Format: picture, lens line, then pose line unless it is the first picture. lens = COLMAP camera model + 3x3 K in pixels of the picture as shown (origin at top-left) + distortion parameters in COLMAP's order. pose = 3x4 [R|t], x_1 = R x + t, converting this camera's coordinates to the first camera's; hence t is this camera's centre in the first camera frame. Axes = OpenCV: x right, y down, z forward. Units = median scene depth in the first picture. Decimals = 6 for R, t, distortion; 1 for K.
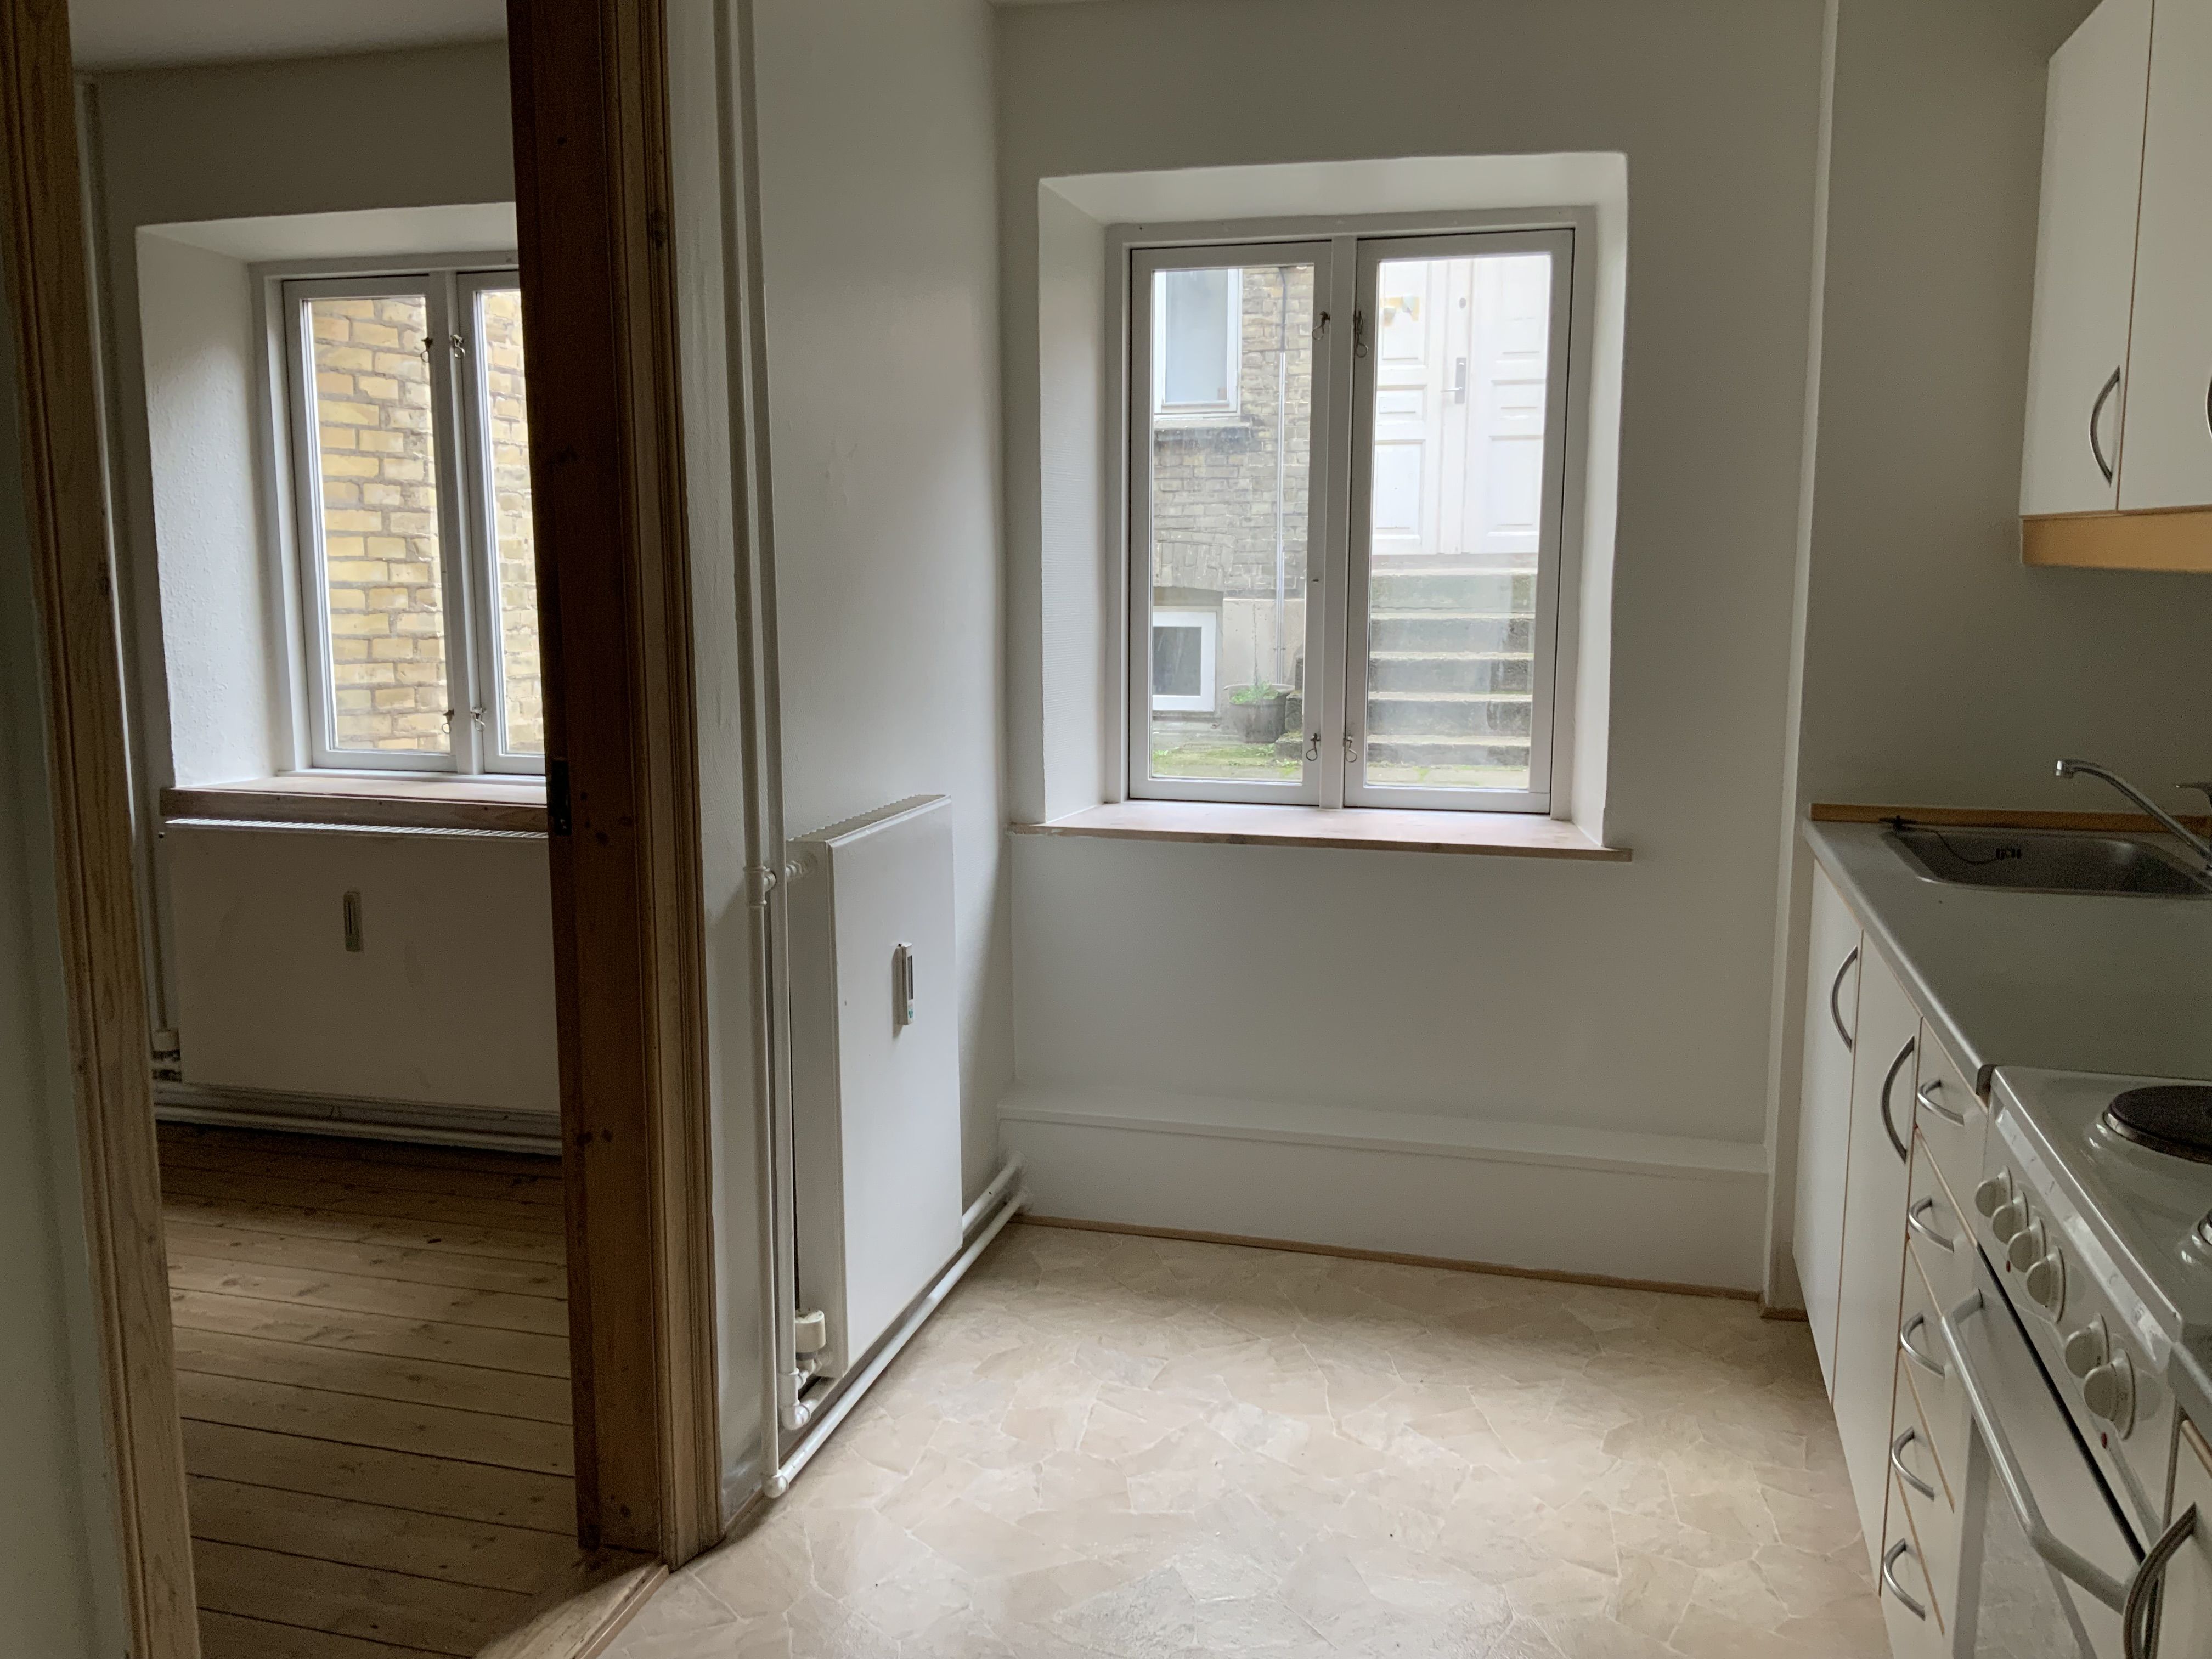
lens RADIAL K [[1868.7, 0, 1106.0], [0, 1868.7, 829.5], [0, 0, 1]] dist [0.004157, 0.000771]
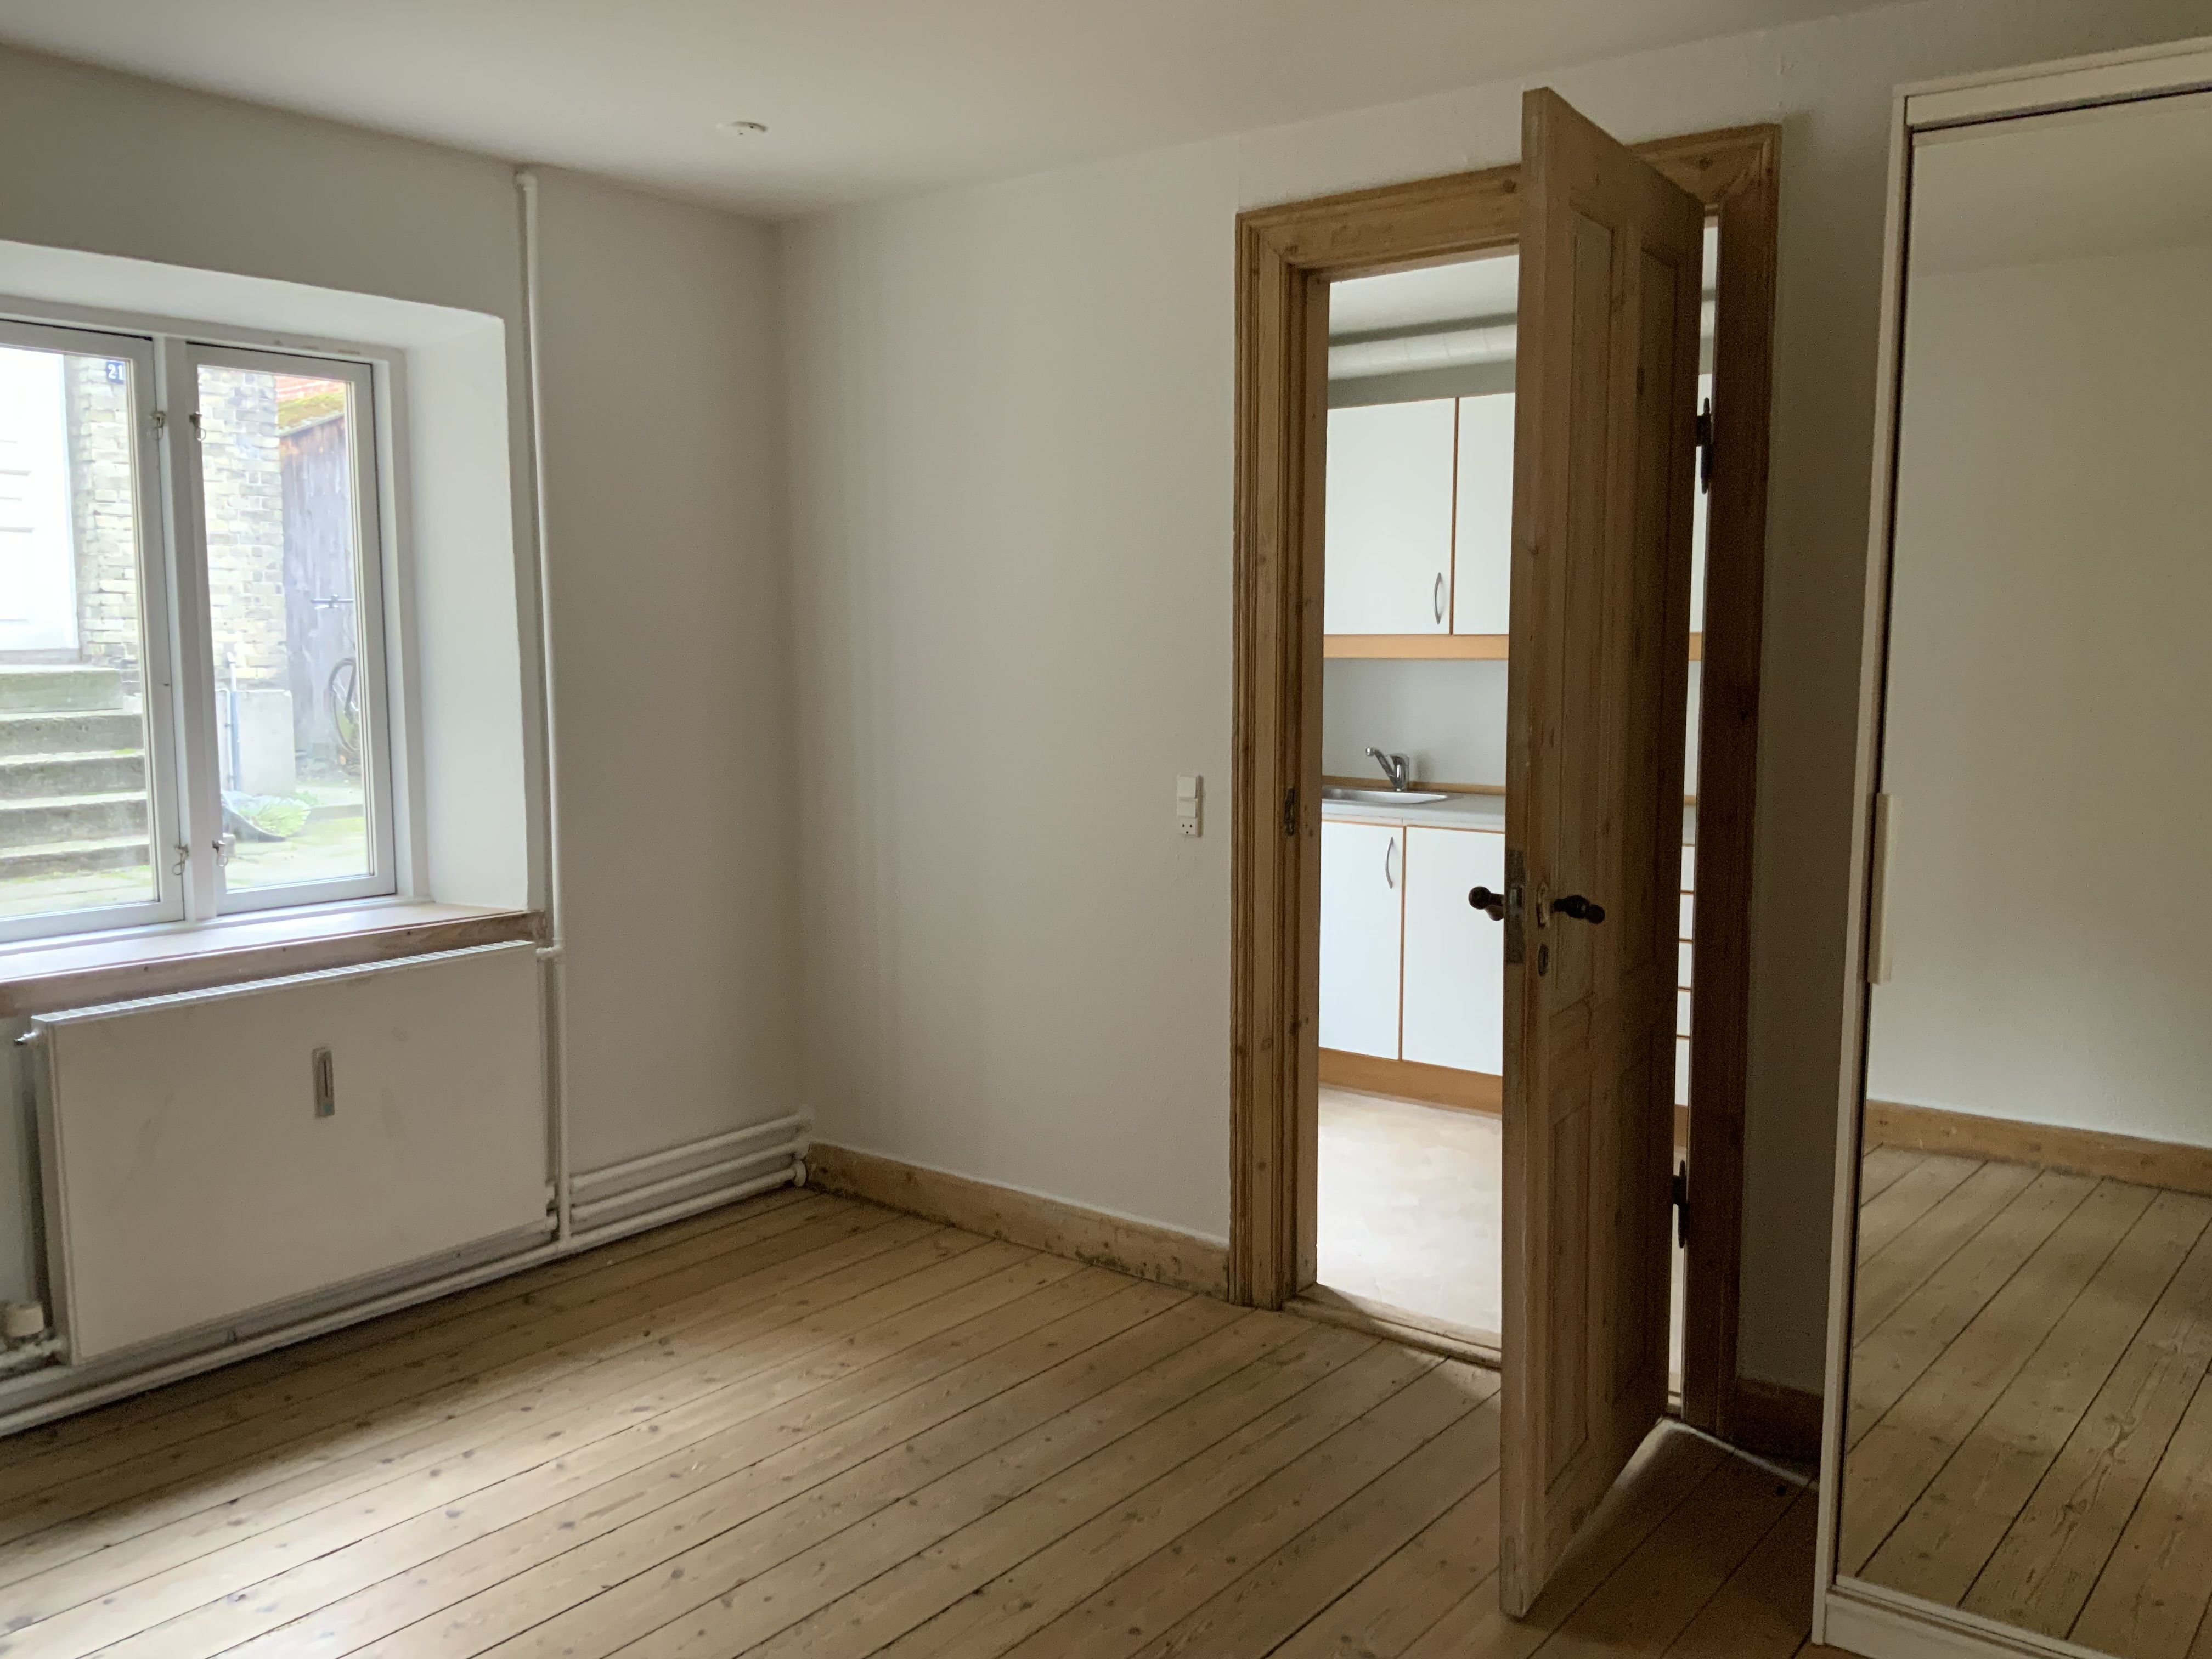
lens RADIAL K [[1868.7, 0, 1106.0], [0, 1868.7, 829.5], [0, 0, 1]] dist [0.004157, 0.000771]
pose [[0.368072, -0.096121, 0.924816, -0.643618], [0.139894, 0.989045, 0.047120, -0.034610], [-0.919213, 0.112032, 0.377486, 0.194631]]
